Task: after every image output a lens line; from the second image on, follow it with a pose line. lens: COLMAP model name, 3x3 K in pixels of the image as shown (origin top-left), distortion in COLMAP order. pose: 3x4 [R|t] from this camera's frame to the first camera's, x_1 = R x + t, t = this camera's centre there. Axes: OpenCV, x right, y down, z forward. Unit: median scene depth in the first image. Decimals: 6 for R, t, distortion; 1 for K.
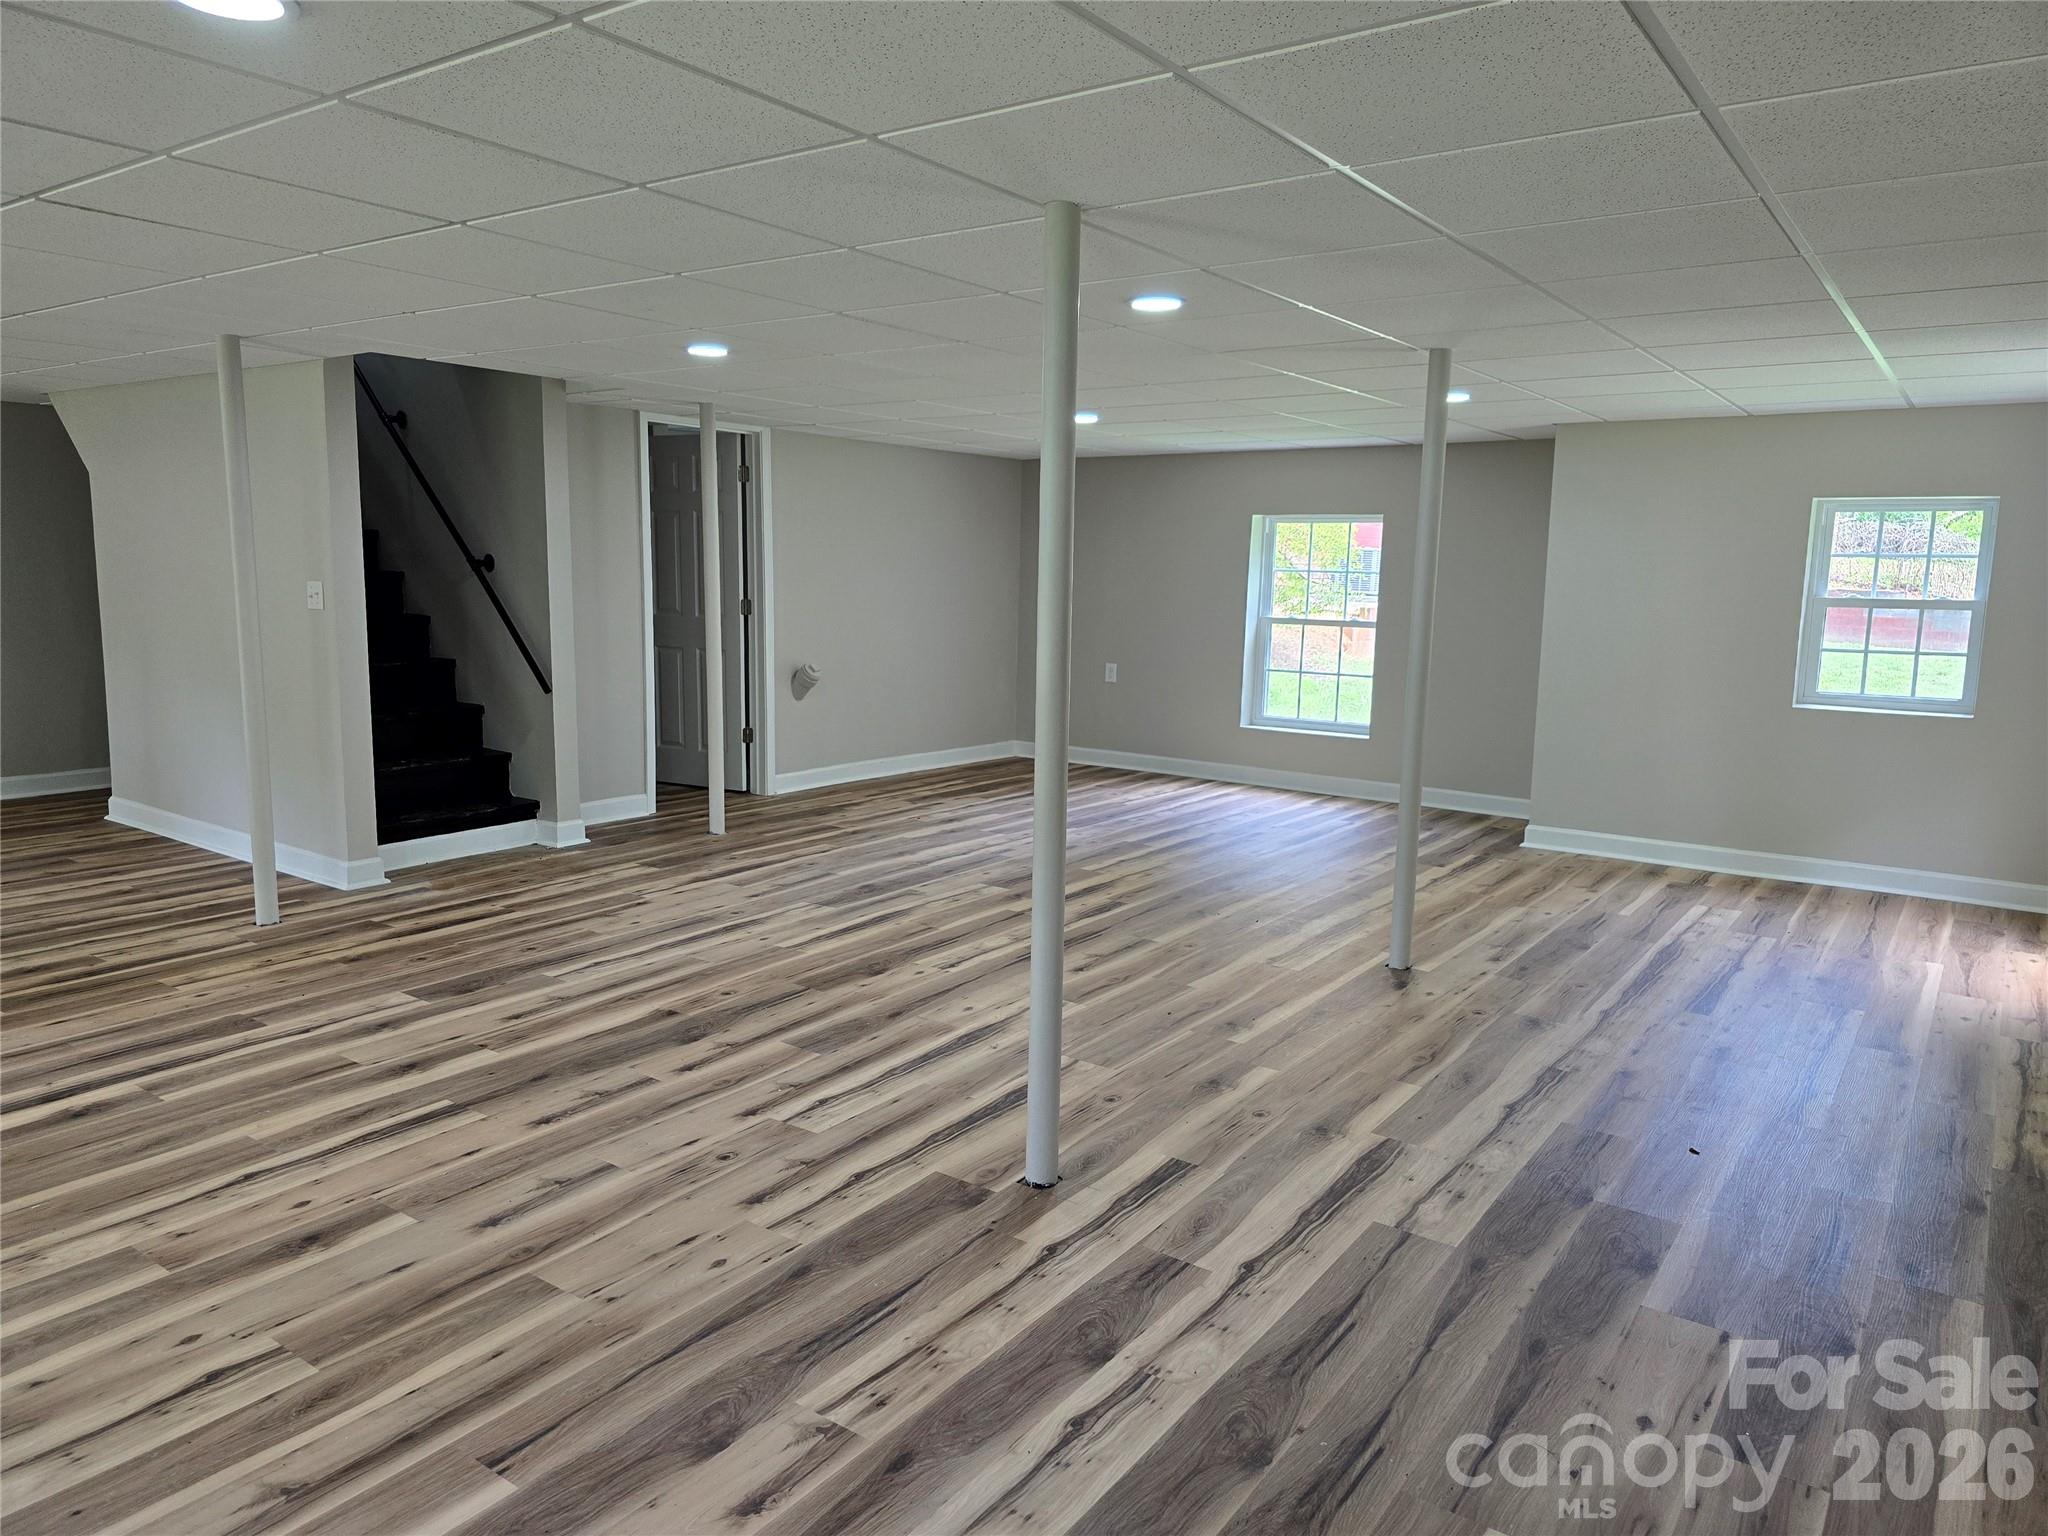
lens RADIAL K [[1372.9, 0, 1015.3], [0, 1372.9, 770.8], [0, 0, 1]] dist [0.069870, -0.071761]
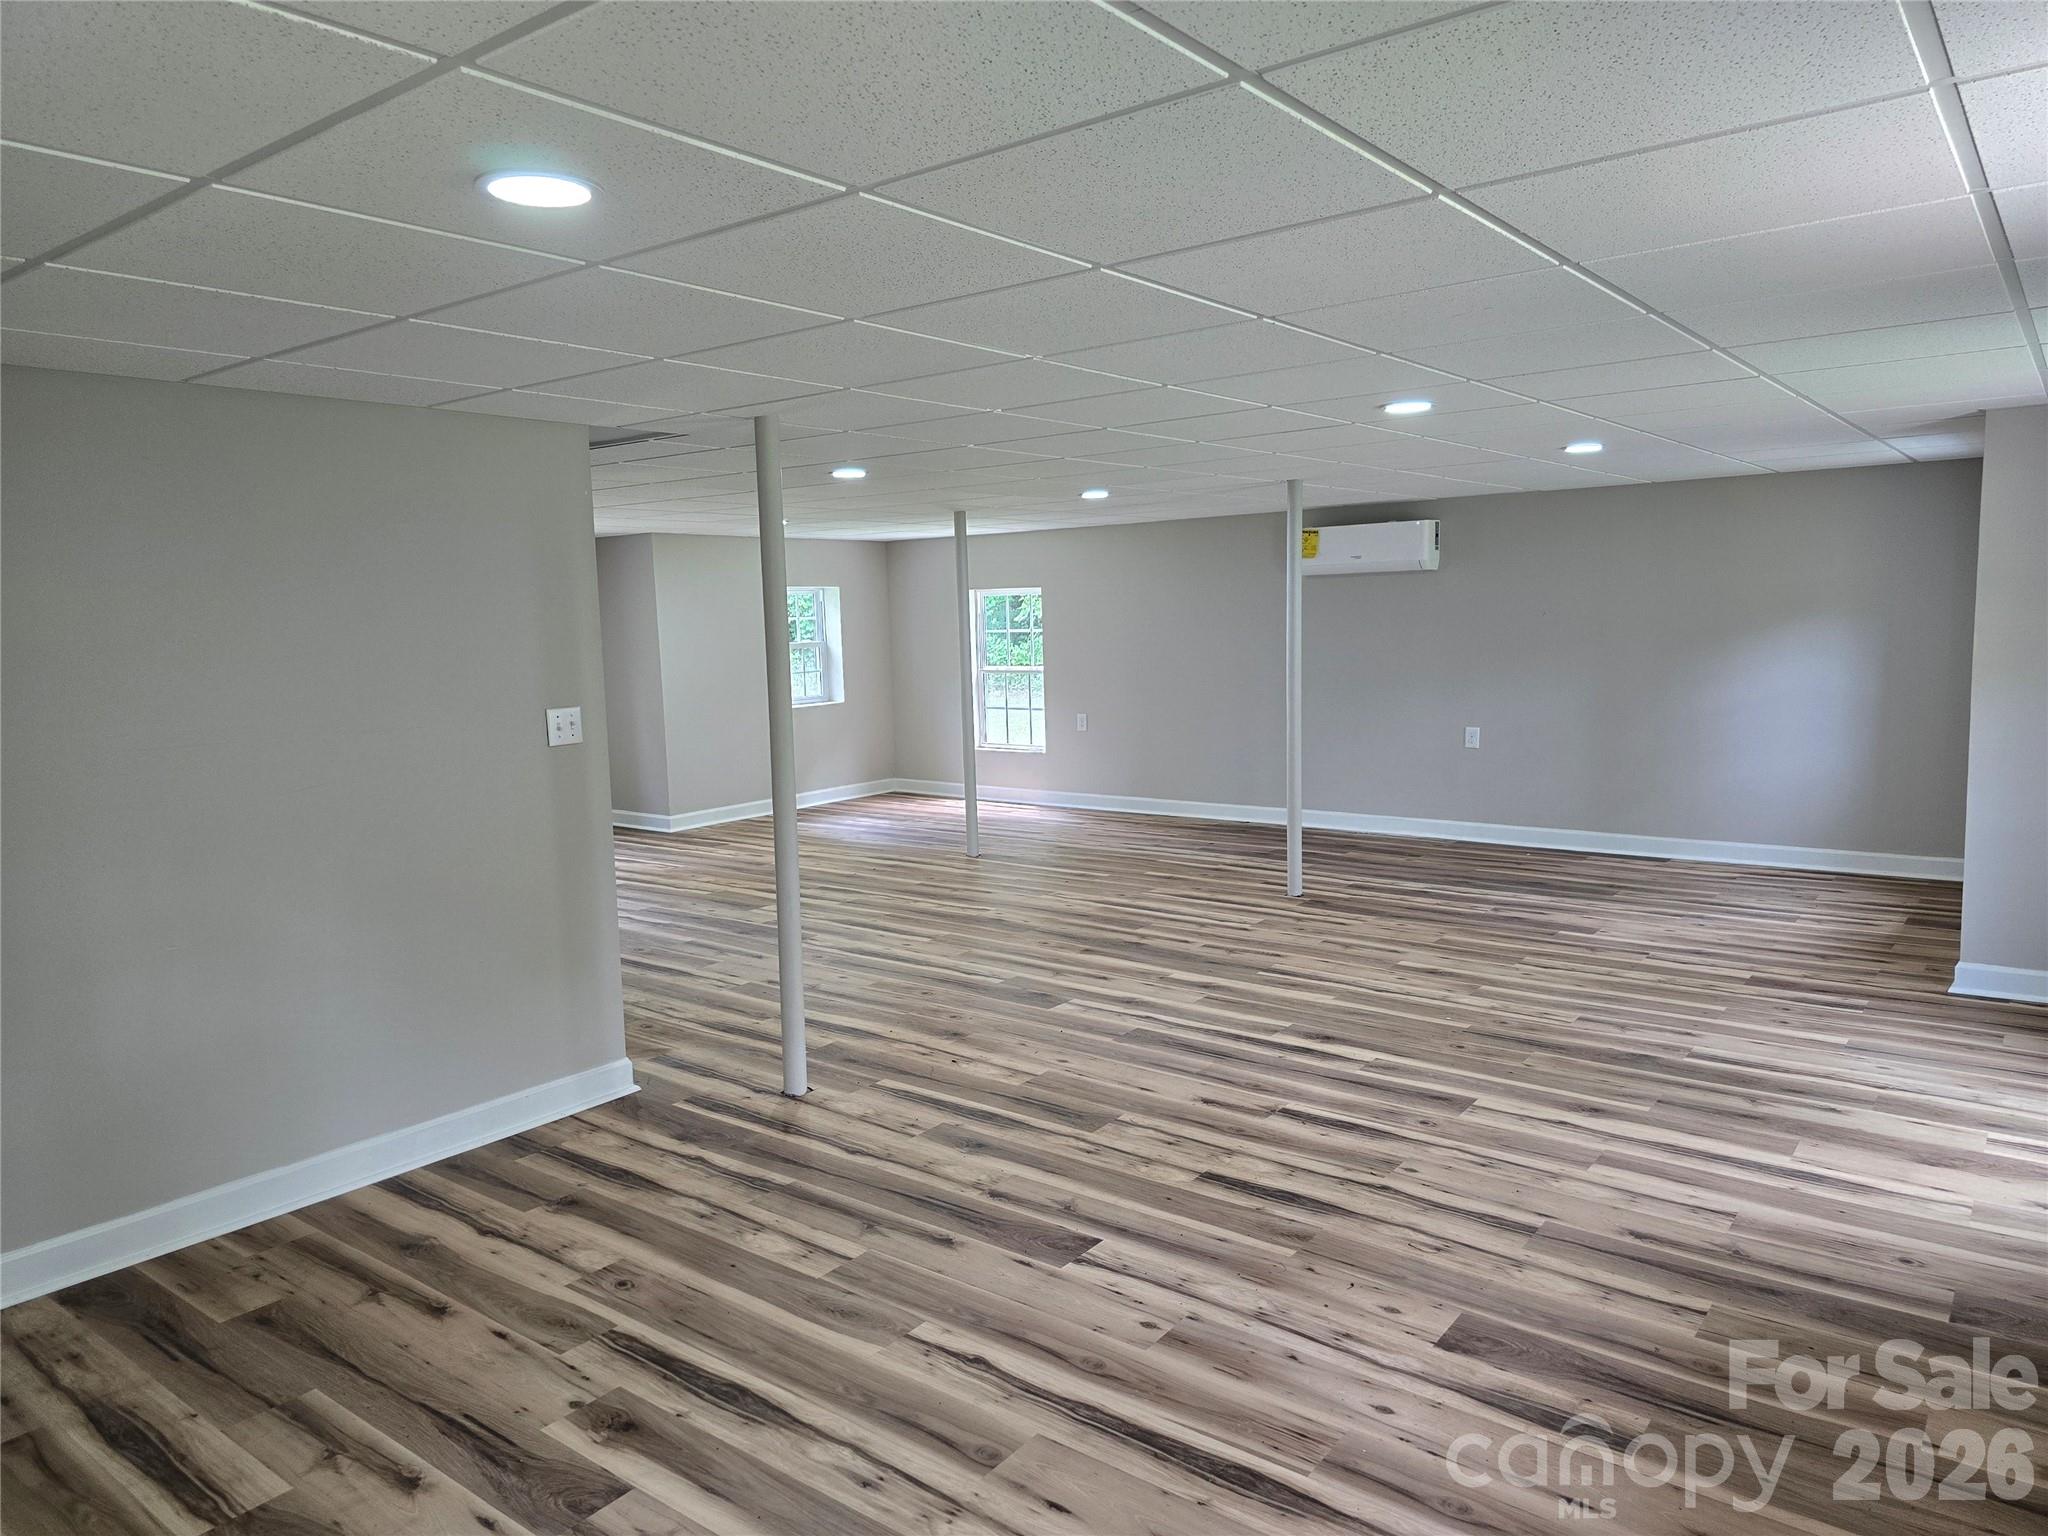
lens RADIAL K [[1372.9, 0, 1015.3], [0, 1372.9, 770.8], [0, 0, 1]] dist [0.069870, -0.071761]
pose [[0.034342, -0.139254, 0.989661, -1.771066], [0.176459, 0.975533, 0.131142, -0.225558], [-0.983709, 0.170131, 0.058074, 1.031049]]
